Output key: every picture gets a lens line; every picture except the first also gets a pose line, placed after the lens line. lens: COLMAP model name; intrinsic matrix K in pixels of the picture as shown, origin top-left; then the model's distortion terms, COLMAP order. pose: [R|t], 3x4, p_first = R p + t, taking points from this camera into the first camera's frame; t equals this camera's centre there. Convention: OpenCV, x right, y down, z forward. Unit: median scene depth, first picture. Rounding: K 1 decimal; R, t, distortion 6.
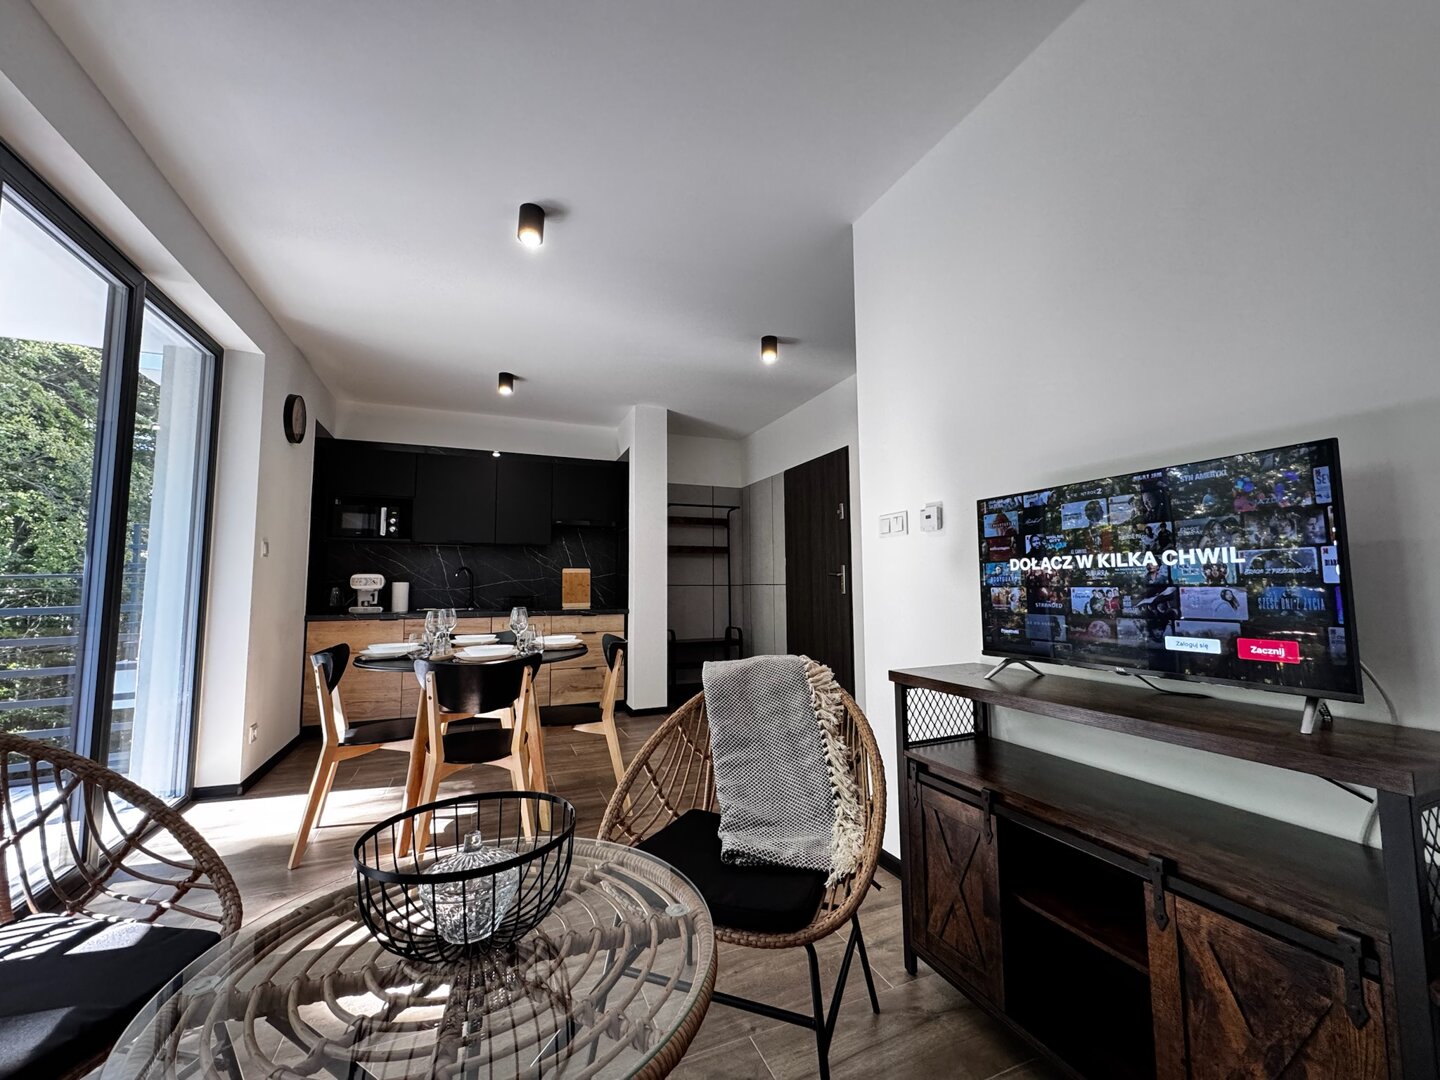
lens RADIAL K [[570.0, 0, 719.1], [0, 570.0, 537.3], [0, 0, 1]] dist [-0.008961, 0.000953]
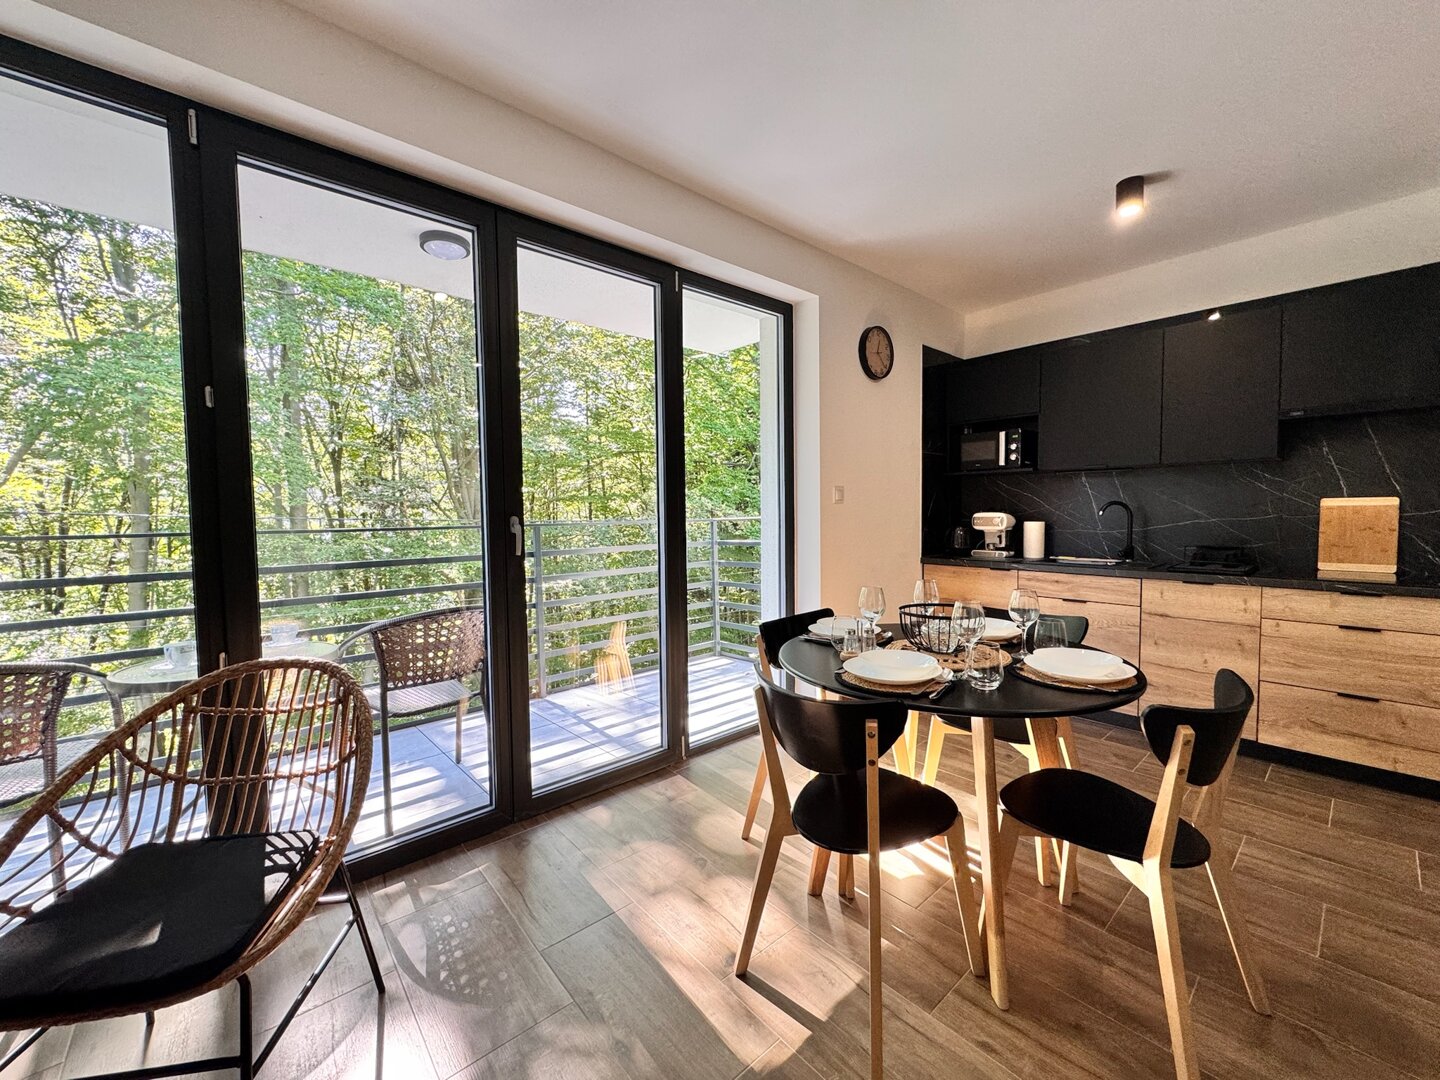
lens RADIAL K [[570.0, 0, 719.1], [0, 570.0, 537.3], [0, 0, 1]] dist [-0.008961, 0.000953]
pose [[0.303563, 0.047803, -0.951612, 0.074209], [0.089187, 0.992930, 0.078329, -0.001624], [0.948628, -0.108650, 0.297153, 0.352727]]
